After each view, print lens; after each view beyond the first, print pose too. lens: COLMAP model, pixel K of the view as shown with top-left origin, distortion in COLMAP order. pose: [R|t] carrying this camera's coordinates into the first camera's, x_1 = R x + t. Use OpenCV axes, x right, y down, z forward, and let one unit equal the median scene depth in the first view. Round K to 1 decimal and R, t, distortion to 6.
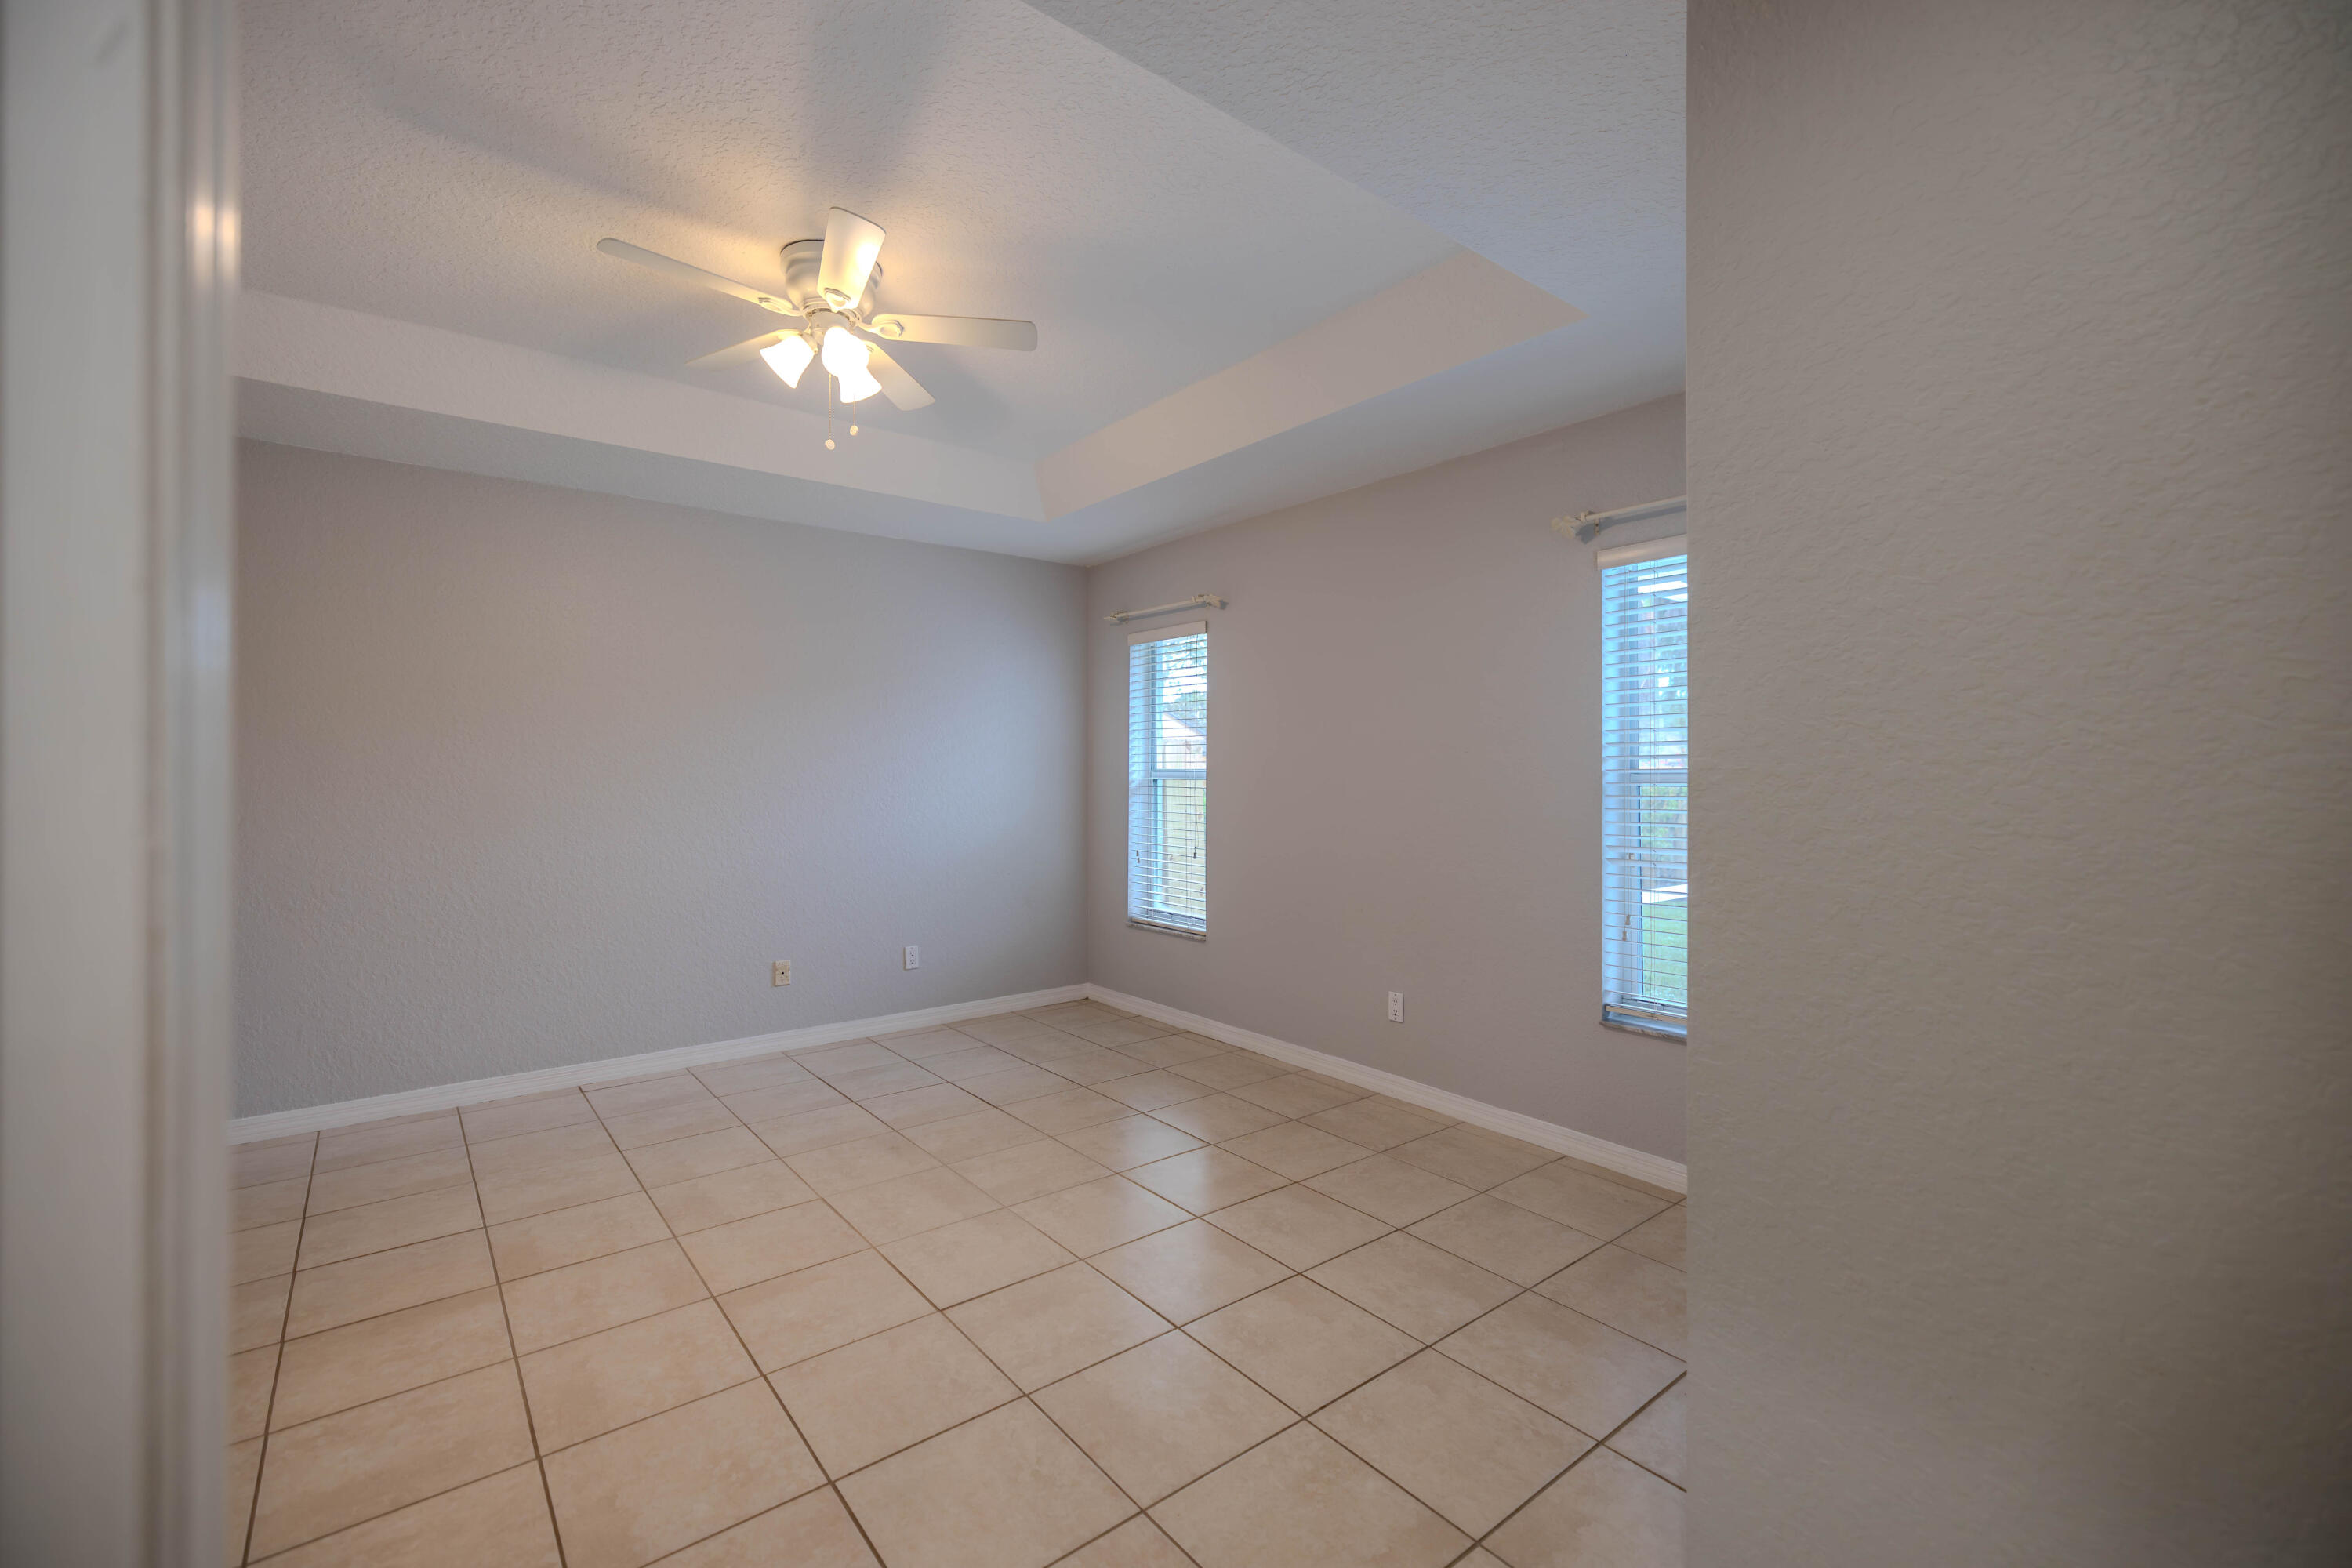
lens RADIAL K [[1012.6, 0, 1169.1], [0, 1012.6, 762.7], [0, 0, 1]] dist [0.002908, -0.001608]
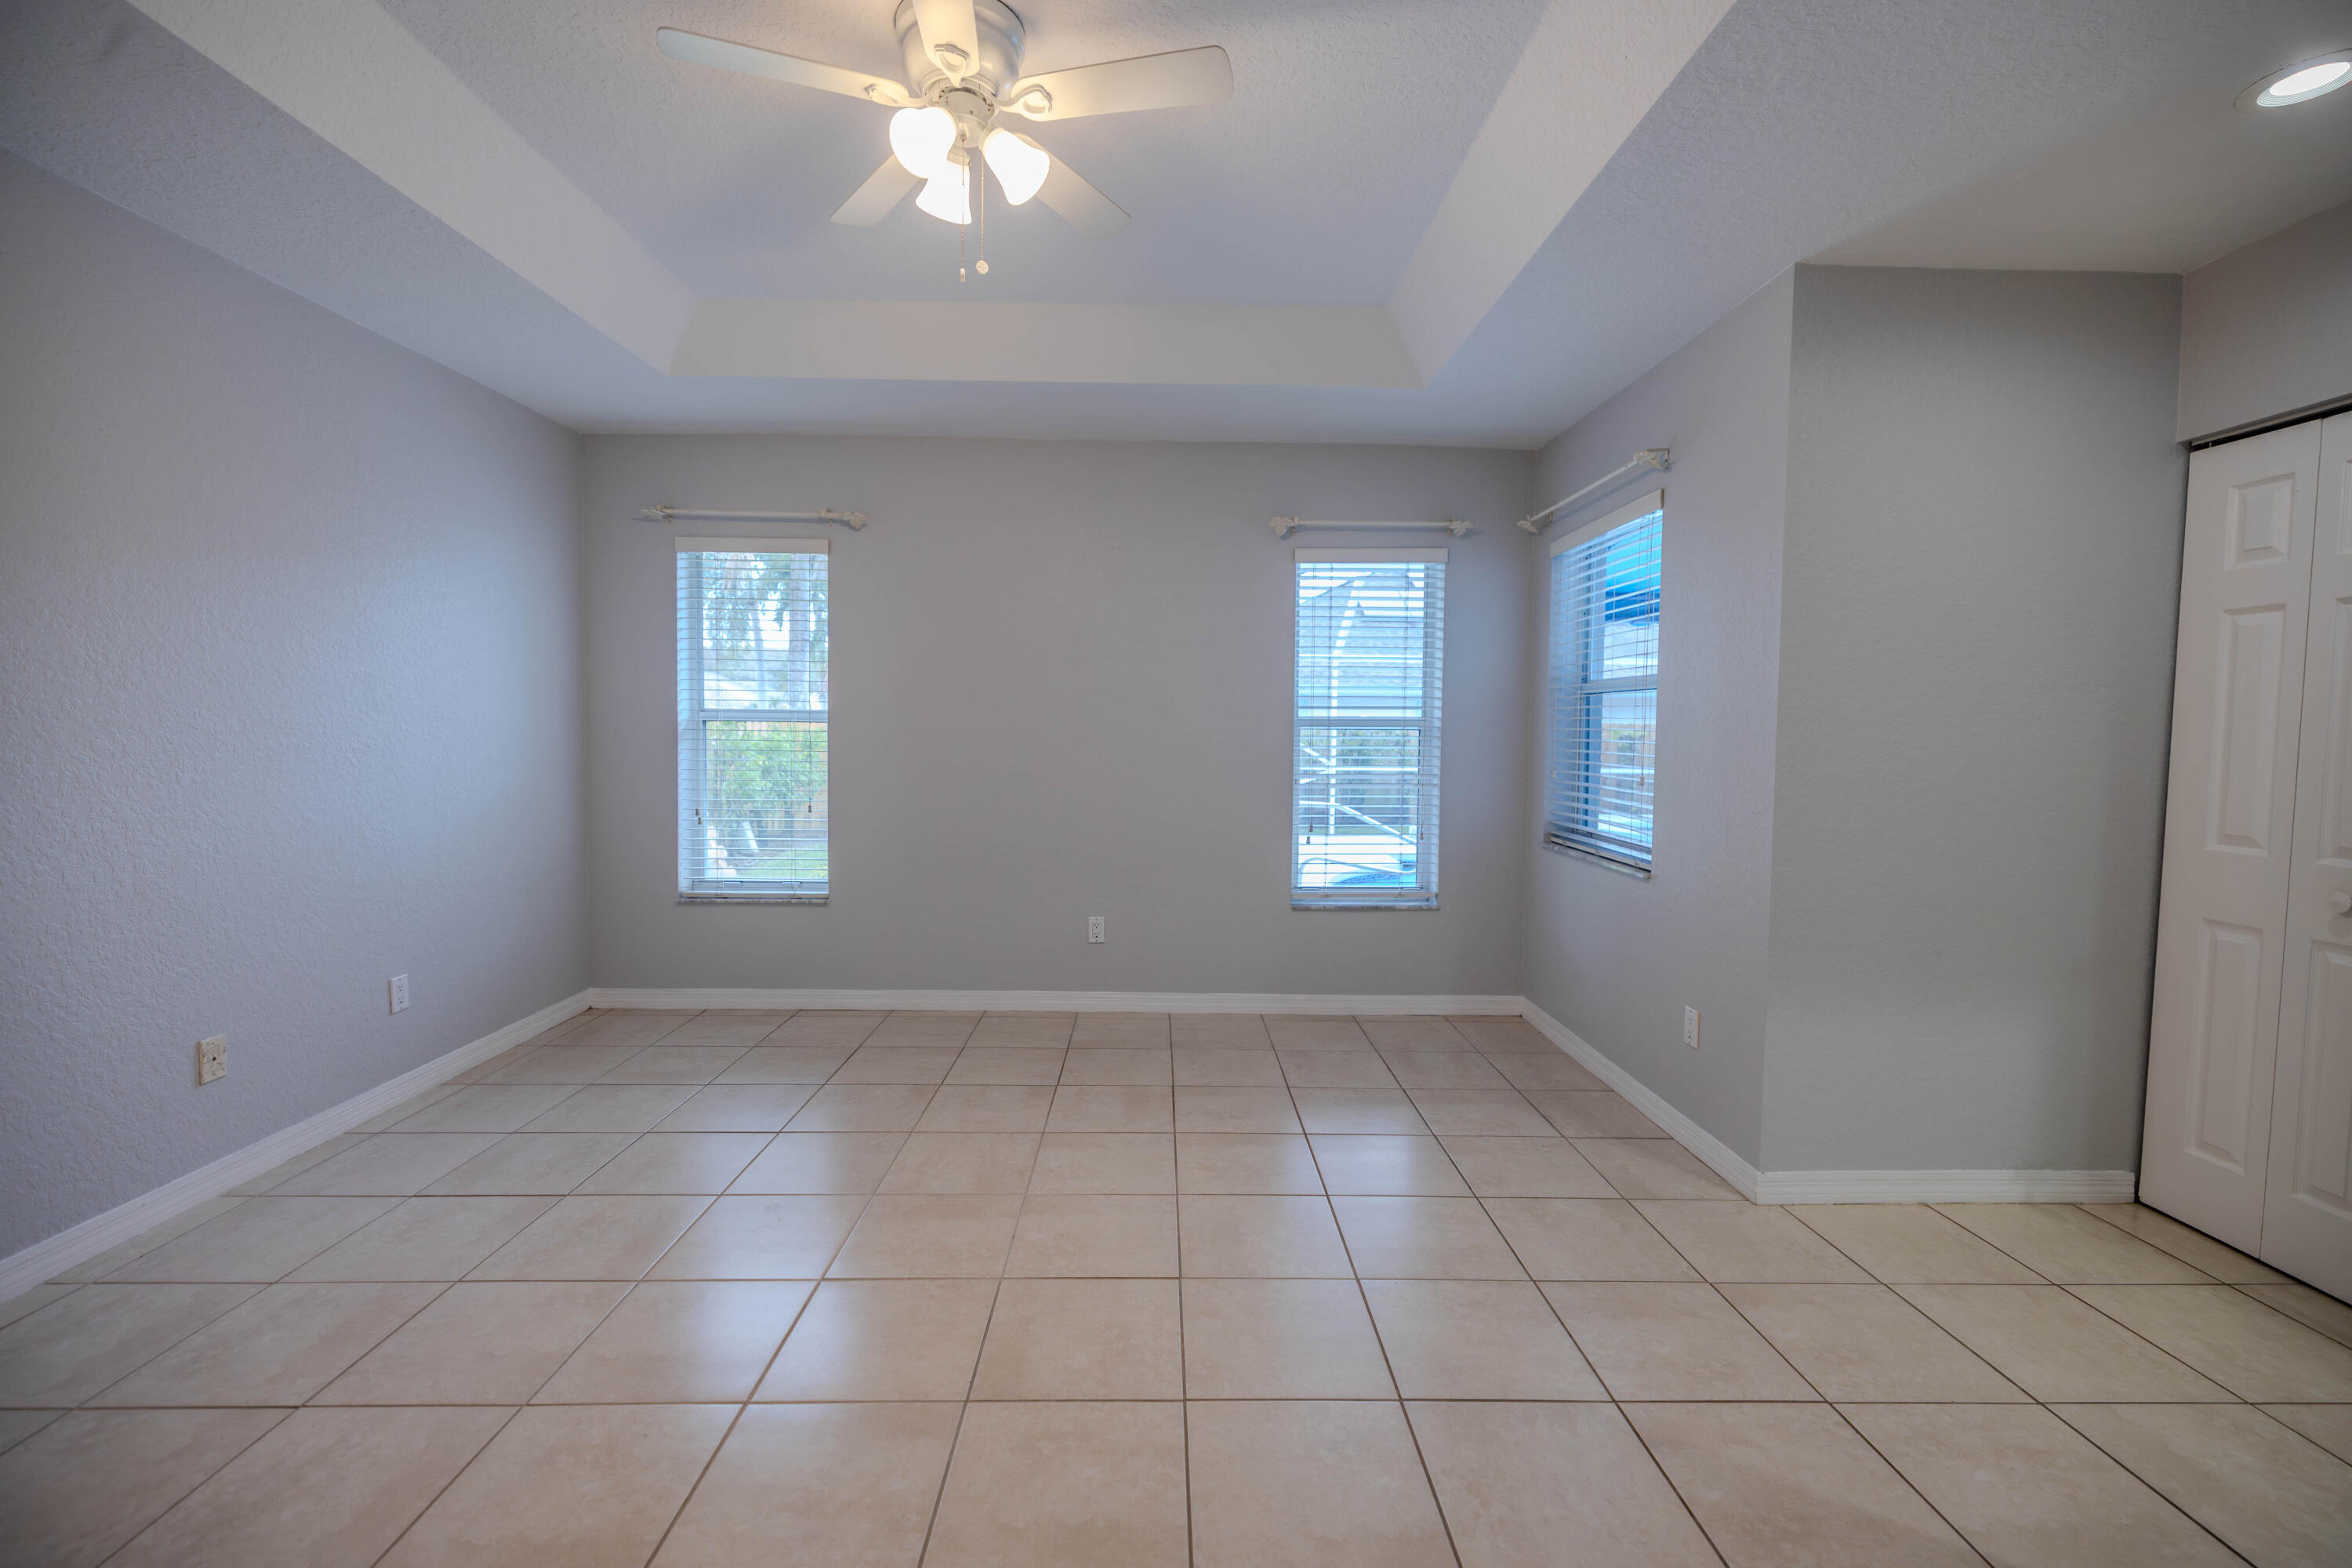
lens RADIAL K [[1012.6, 0, 1178.2], [0, 1012.6, 771.5], [0, 0, 1]] dist [0.002908, -0.001608]
pose [[0.591815, -0.029535, 0.805533, -0.604222], [-0.019128, 0.998533, 0.050664, 0.011402], [-0.805847, -0.045392, 0.590381, 0.285372]]
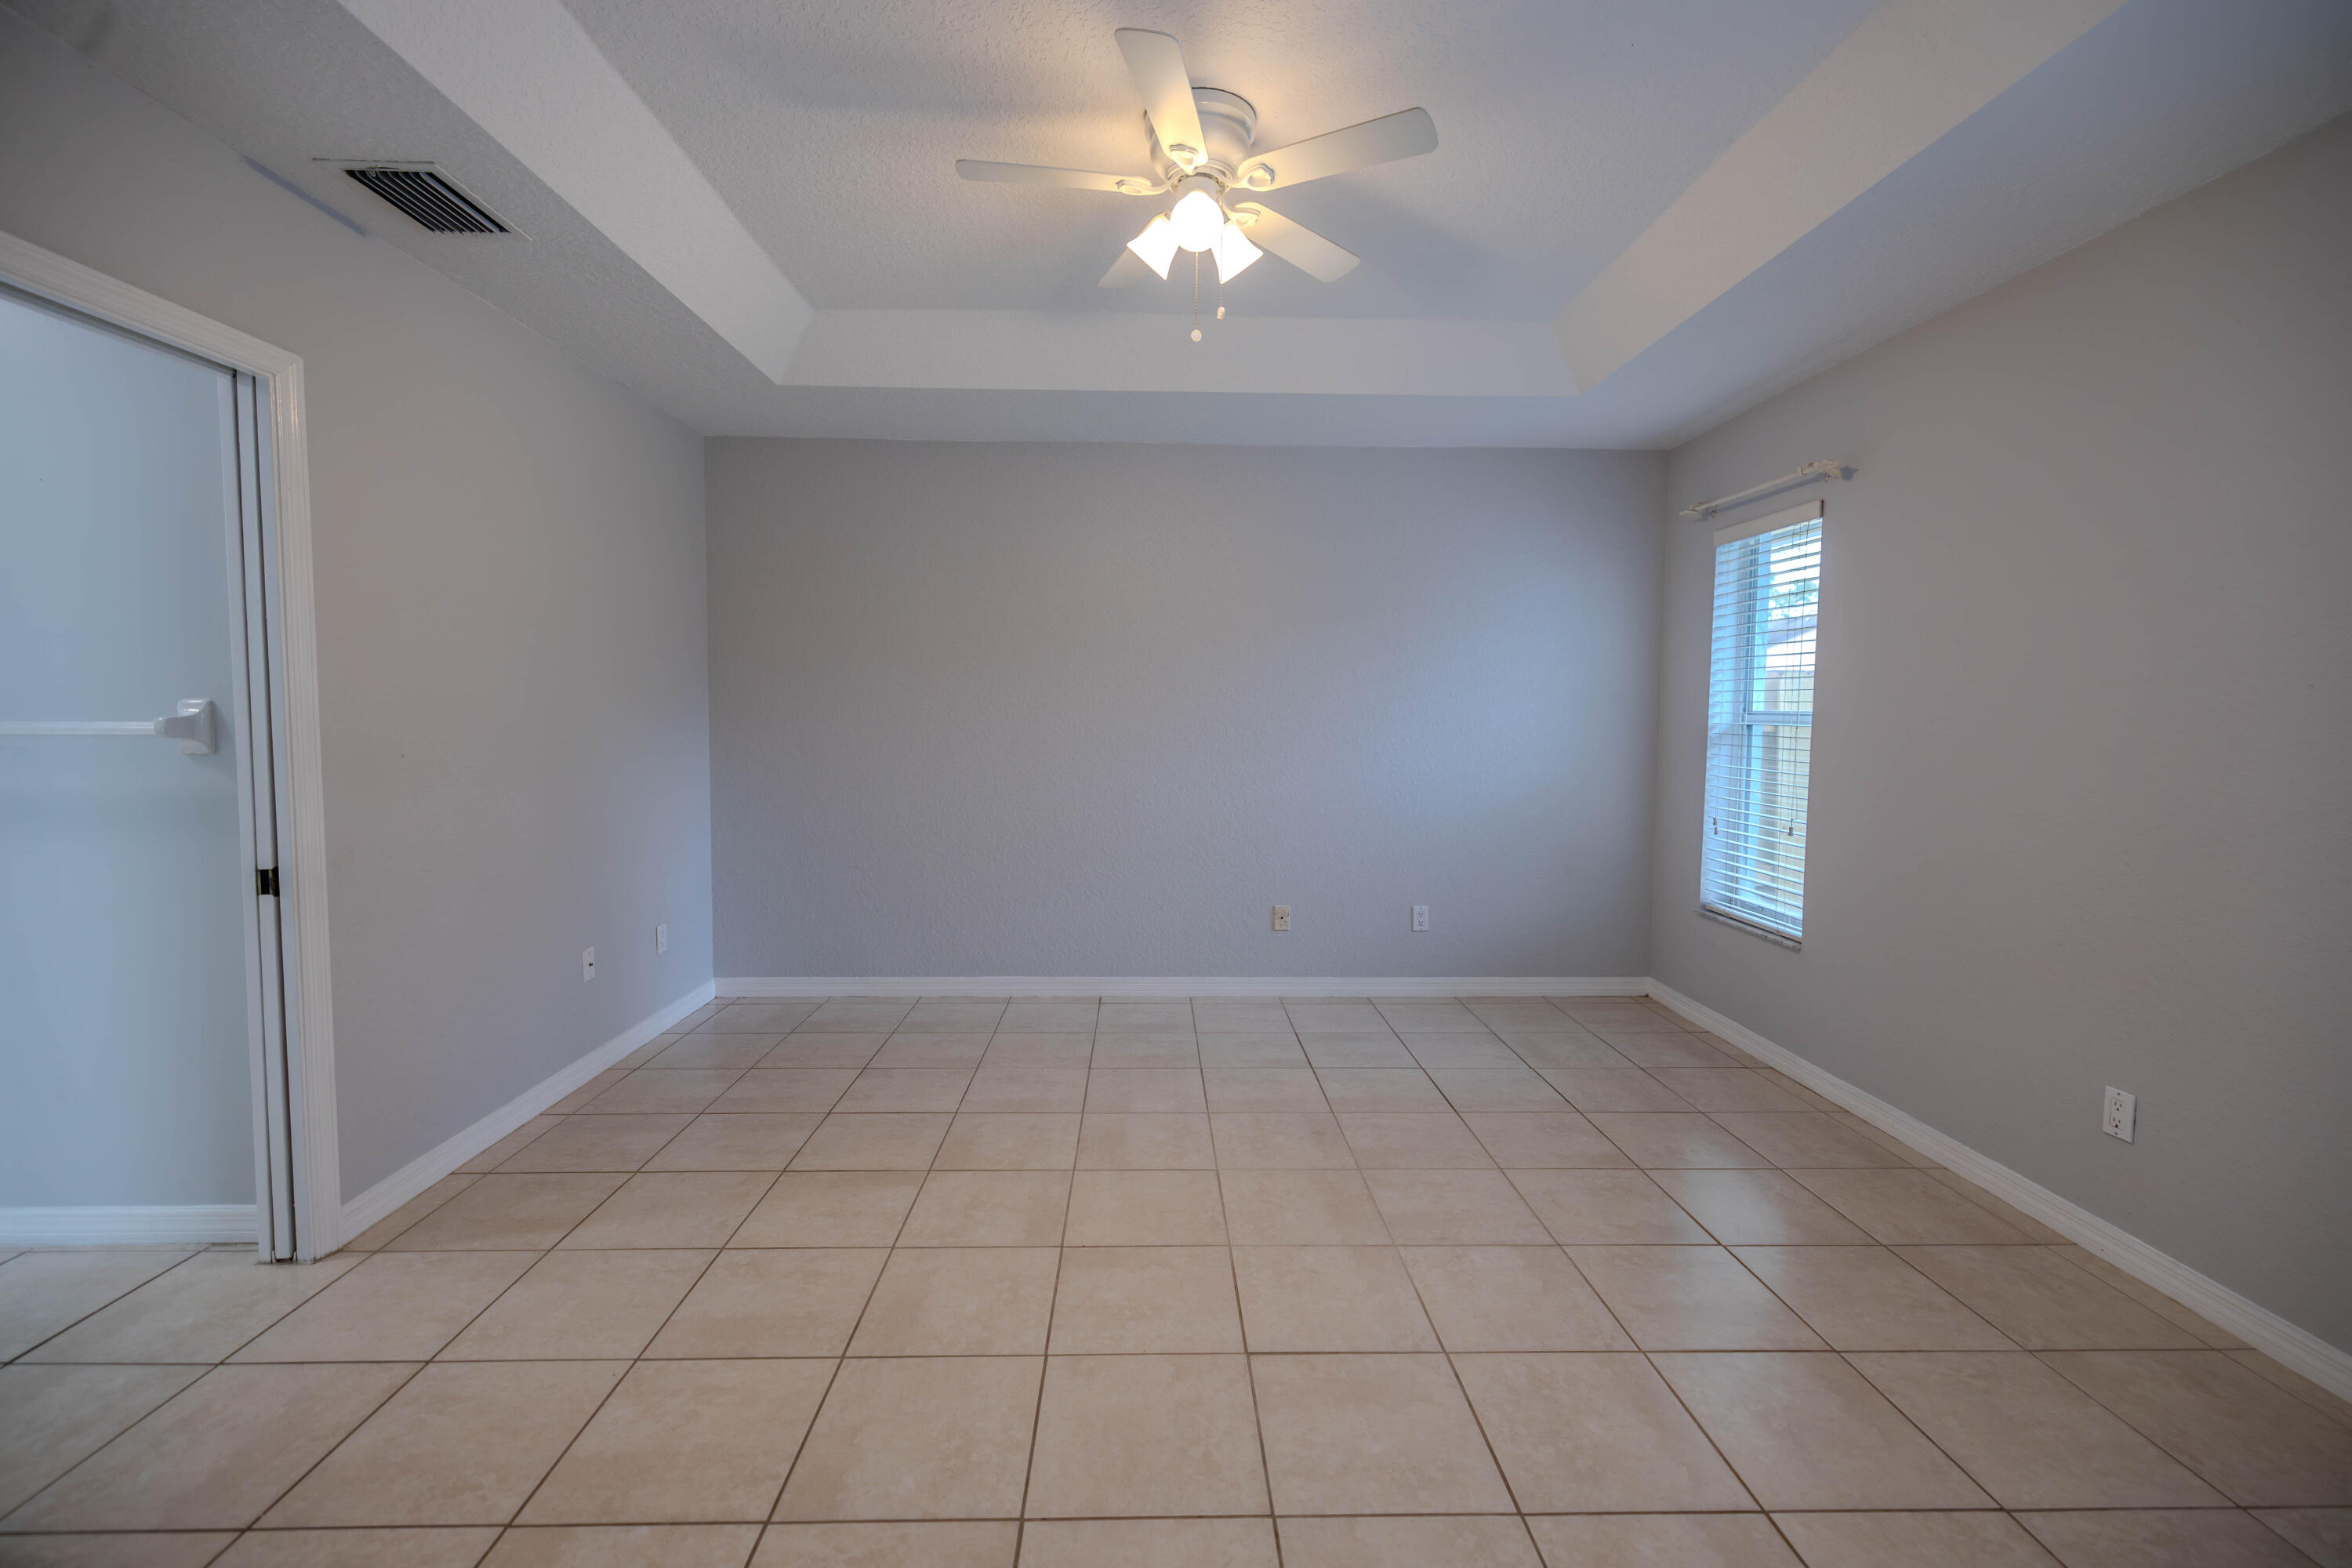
lens RADIAL K [[1012.6, 0, 1157.3], [0, 1012.6, 766.0], [0, 0, 1]] dist [0.002908, -0.001608]
pose [[0.794058, 0.040937, -0.606463, 0.127470], [-0.001715, 0.997876, 0.065112, -0.001549], [0.607840, -0.050662, 0.792442, 0.191471]]
